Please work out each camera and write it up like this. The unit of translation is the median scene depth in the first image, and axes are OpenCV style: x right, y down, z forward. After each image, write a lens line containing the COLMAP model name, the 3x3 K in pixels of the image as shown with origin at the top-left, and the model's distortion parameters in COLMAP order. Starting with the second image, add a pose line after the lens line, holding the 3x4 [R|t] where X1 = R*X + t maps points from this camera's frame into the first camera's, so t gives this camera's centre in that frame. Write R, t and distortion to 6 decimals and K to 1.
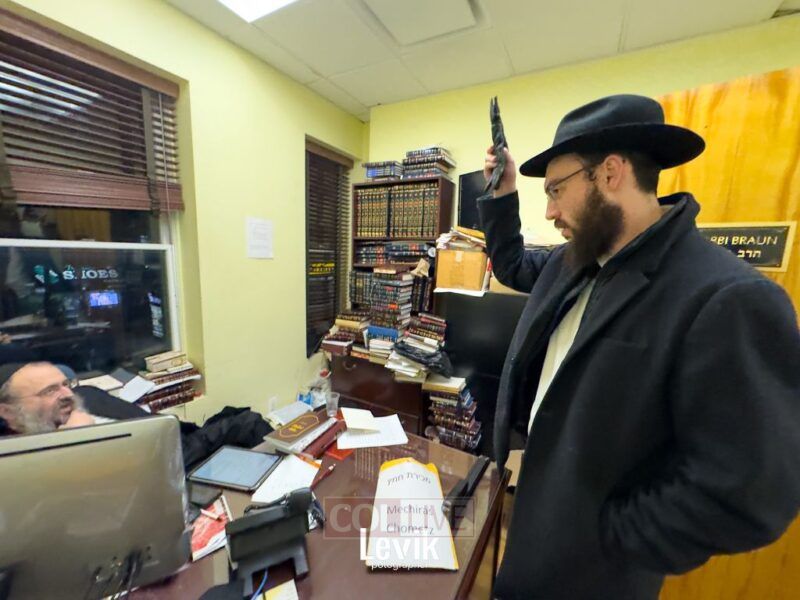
lens RADIAL K [[321.0, 0, 399.2], [0, 321.0, 301.1], [0, 0, 1]] dist [-0.000063, 0.000129]
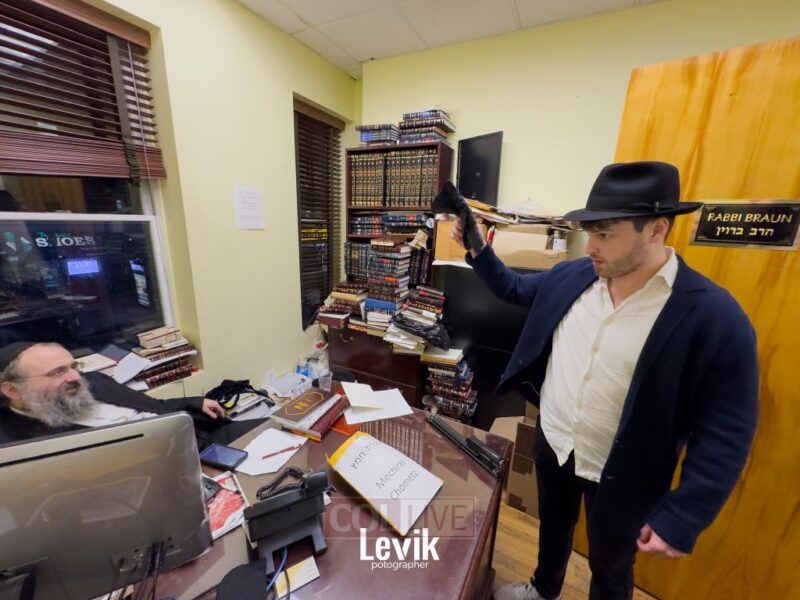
lens RADIAL K [[318.7, 0, 400.3], [0, 318.7, 300.5], [0, 0, 1]] dist [-0.001236, 0.000304]
pose [[0.999280, -0.007174, 0.037256, -0.026114], [0.003331, 0.994757, 0.102211, -0.017738], [-0.037793, -0.102013, 0.994065, 0.017303]]
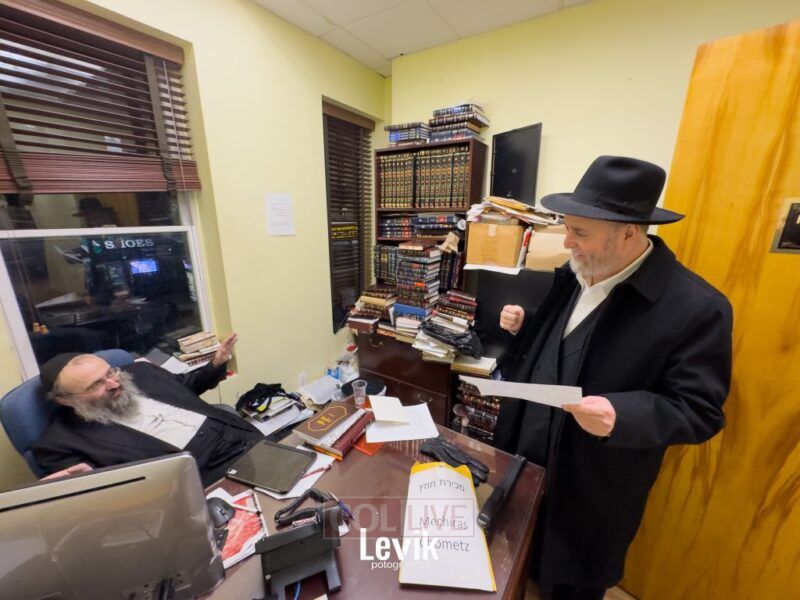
lens RADIAL K [[320.1, 0, 400.3], [0, 320.1, 300.5], [0, 0, 1]] dist [-0.002023, 0.000383]
pose [[0.997258, -0.006592, -0.073703, -0.007817], [0.015102, 0.993191, 0.115514, -0.044874], [0.072440, -0.116310, 0.990568, 0.048057]]
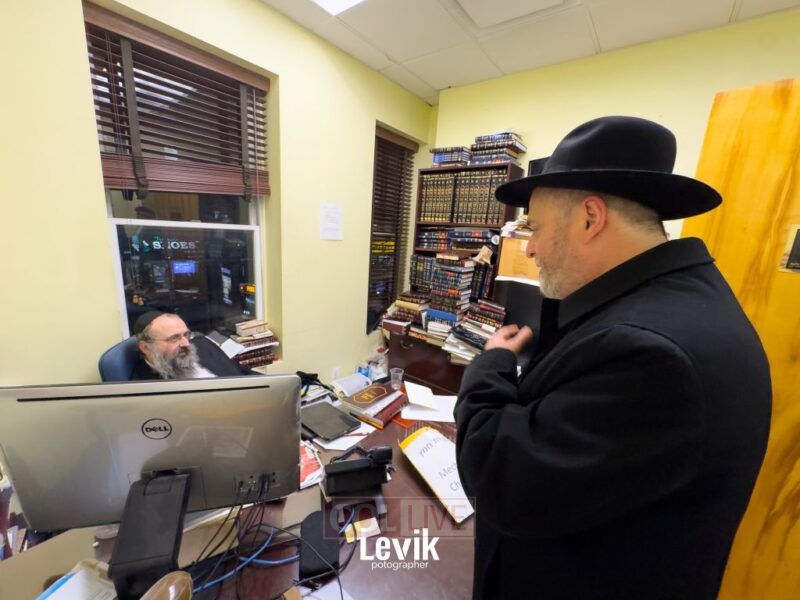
lens RADIAL K [[320.9, 0, 400.2], [0, 320.9, 300.5], [0, 0, 1]] dist [-0.002231, 0.000219]
pose [[0.987859, 0.061587, -0.142623, -0.037337], [-0.053328, 0.996711, 0.061025, -0.008466], [0.145913, -0.052678, 0.987894, -0.044573]]
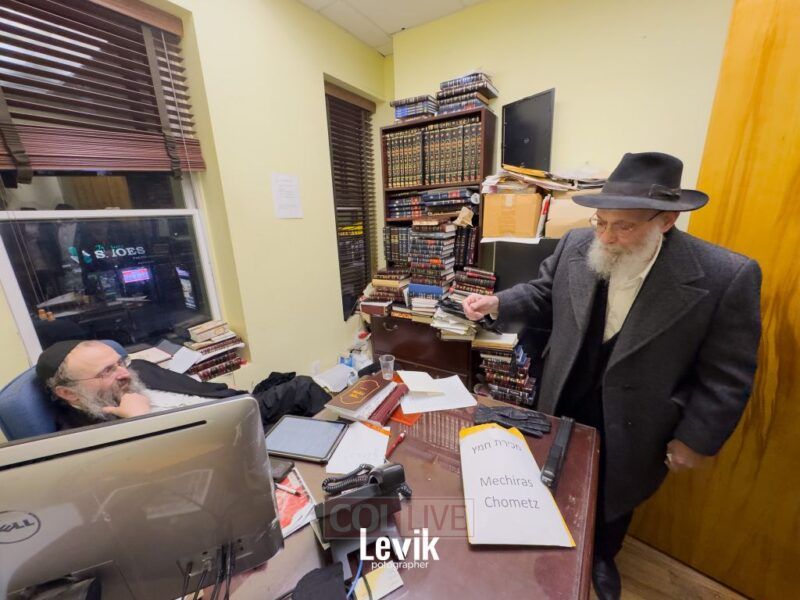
lens RADIAL K [[319.6, 0, 400.3], [0, 319.6, 300.5], [0, 0, 1]] dist [-0.001427, 0.000125]
pose [[0.996846, -0.053172, -0.058921, -0.069987], [0.059896, 0.991093, 0.118943, 0.012278], [0.052072, -0.122097, 0.991151, 0.064738]]
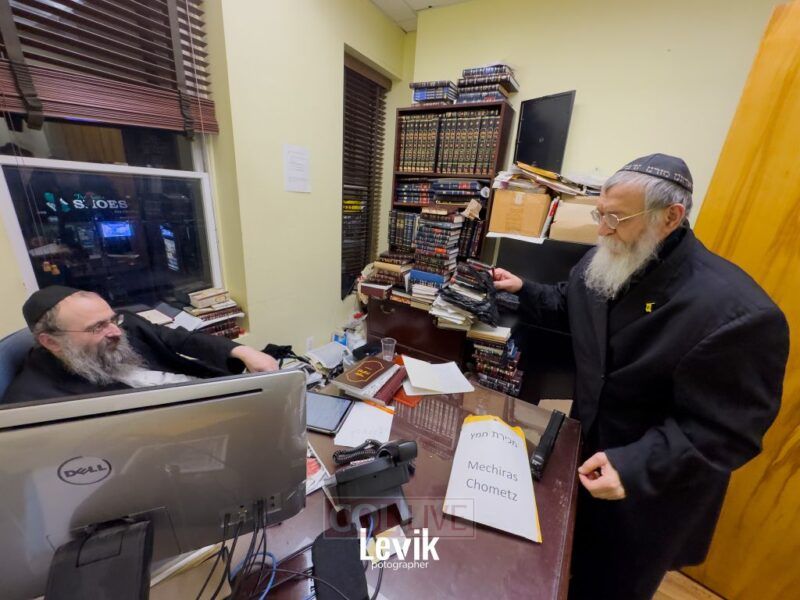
lens RADIAL K [[320.1, 0, 400.3], [0, 320.1, 300.5], [0, 0, 1]] dist [-0.002023, 0.000383]
pose [[0.998930, 0.043202, -0.016484, -0.110613], [-0.039691, 0.984007, 0.173654, 0.002266], [0.023722, -0.172814, 0.984669, 0.045386]]
